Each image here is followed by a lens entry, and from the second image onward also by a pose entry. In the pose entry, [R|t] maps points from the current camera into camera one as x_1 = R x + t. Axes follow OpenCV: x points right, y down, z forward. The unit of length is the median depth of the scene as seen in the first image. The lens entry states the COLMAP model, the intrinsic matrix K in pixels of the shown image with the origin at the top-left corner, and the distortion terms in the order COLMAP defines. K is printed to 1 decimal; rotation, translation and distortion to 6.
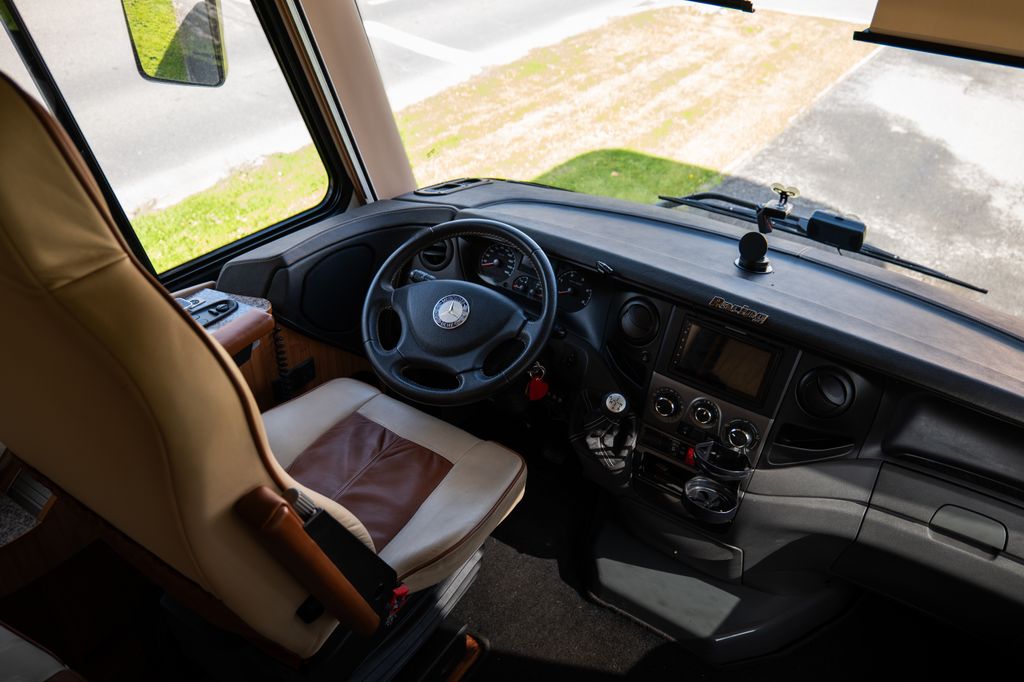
lens RADIAL K [[860.3, 0, 510.9], [0, 860.3, 340.0], [0, 0, 1]] dist [-0.005434, 0.017910]
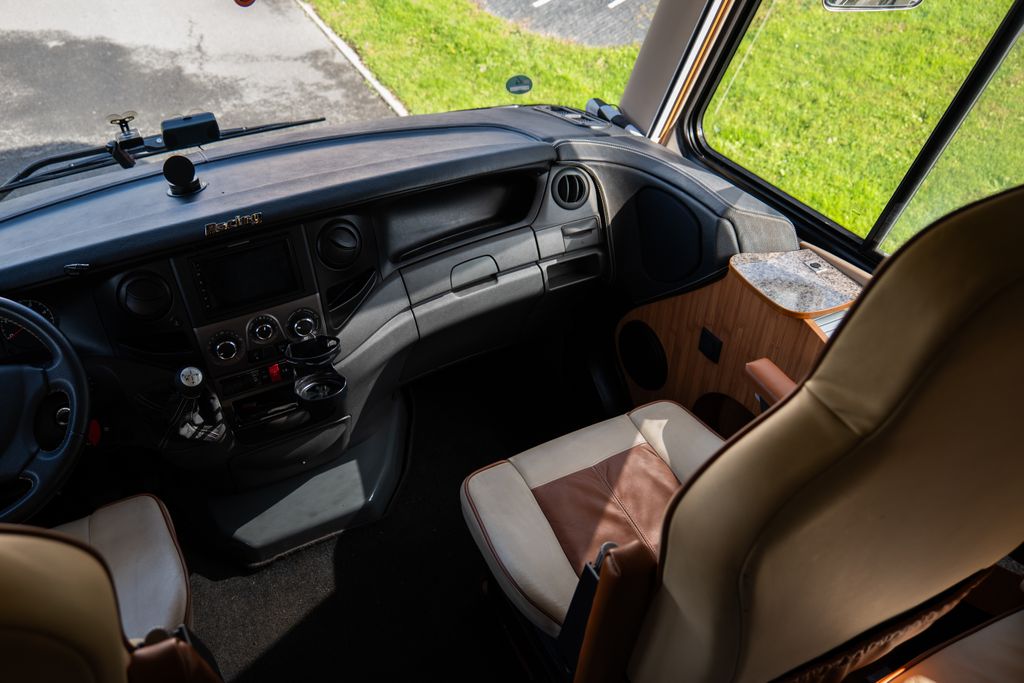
lens RADIAL K [[860.3, 0, 510.5], [0, 860.3, 342.4], [0, 0, 1]] dist [-0.005434, 0.017910]
pose [[0.482272, -0.593294, 0.644527, -0.277866], [0.524085, 0.784960, 0.330414, -0.079624], [-0.701960, 0.178438, 0.689501, 0.096469]]
